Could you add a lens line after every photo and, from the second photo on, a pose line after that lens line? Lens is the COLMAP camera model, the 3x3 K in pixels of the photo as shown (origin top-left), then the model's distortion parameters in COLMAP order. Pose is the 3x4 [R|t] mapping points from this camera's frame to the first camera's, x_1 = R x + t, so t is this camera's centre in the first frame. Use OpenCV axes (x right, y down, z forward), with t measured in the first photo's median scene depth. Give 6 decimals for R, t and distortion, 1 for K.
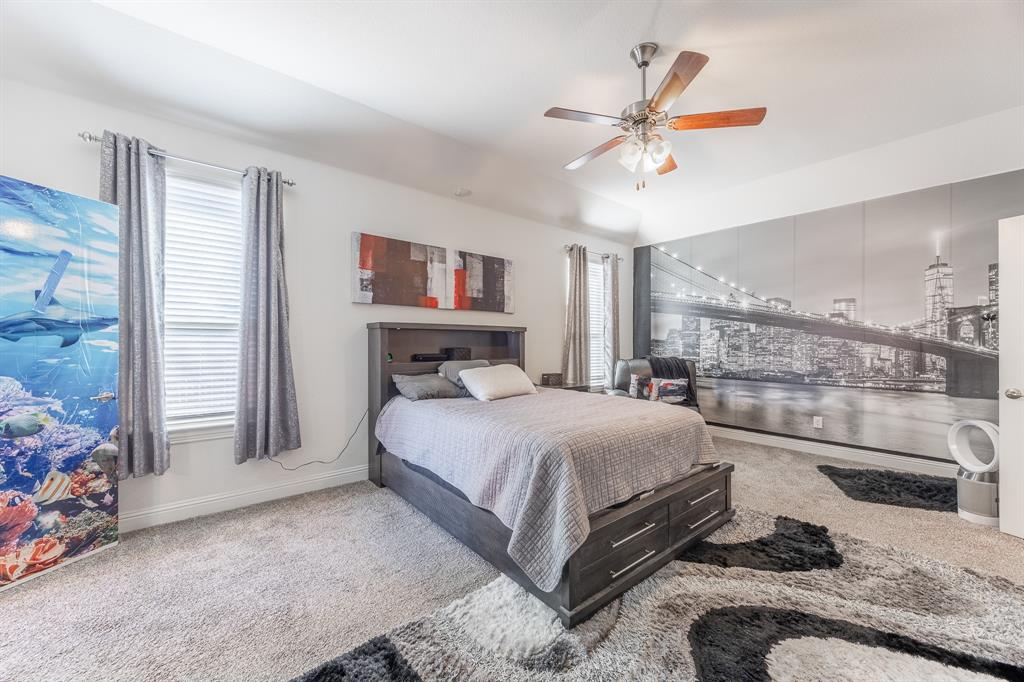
lens RADIAL K [[394.4, 0, 516.2], [0, 394.4, 343.3], [0, 0, 1]] dist [-0.002037, 0.000386]
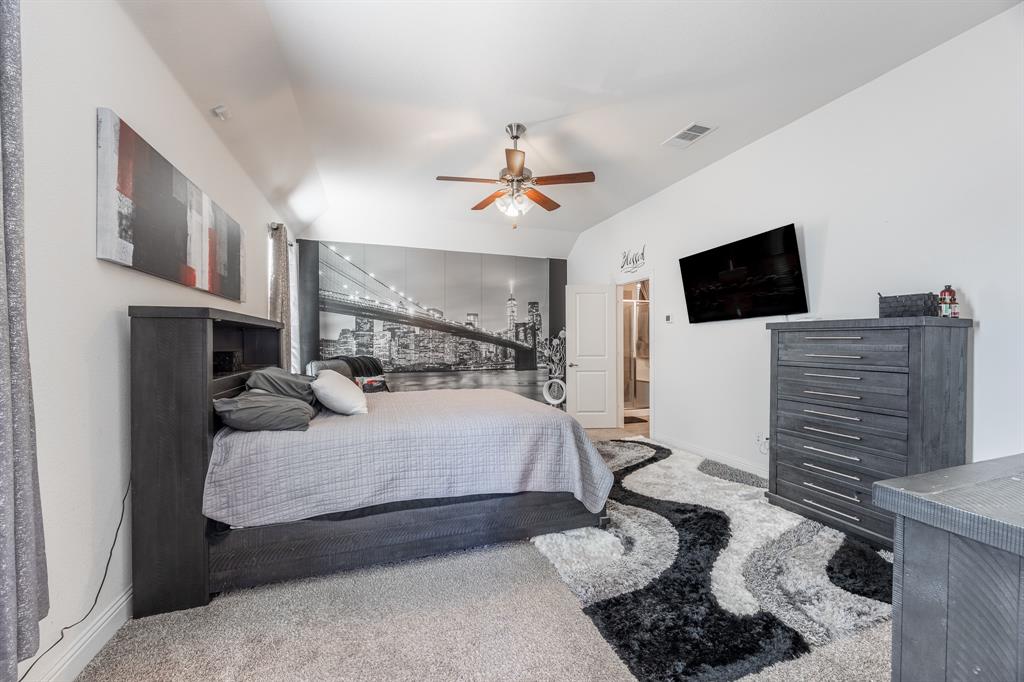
lens RADIAL K [[394.4, 0, 515.0], [0, 394.4, 340.7], [0, 0, 1]] dist [-0.002037, 0.000386]
pose [[0.347854, 0.000524, 0.937549, -0.577647], [0.004900, 0.999985, -0.002377, -0.002047], [-0.937536, 0.005421, 0.347846, 0.319242]]
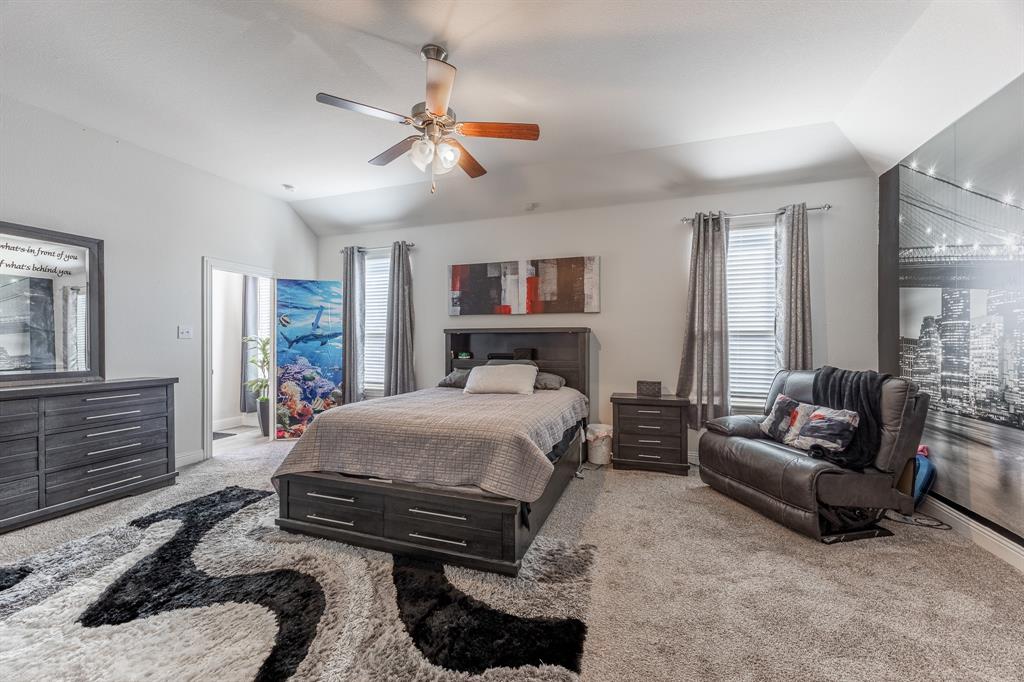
lens RADIAL K [[394.4, 0, 513.6], [0, 394.4, 343.6], [0, 0, 1]] dist [-0.002037, 0.000386]
pose [[0.519261, -0.000903, -0.854616, 0.774419], [-0.000986, 0.999998, -0.001655, -0.000579], [0.854615, 0.001702, 0.519259, 0.391835]]
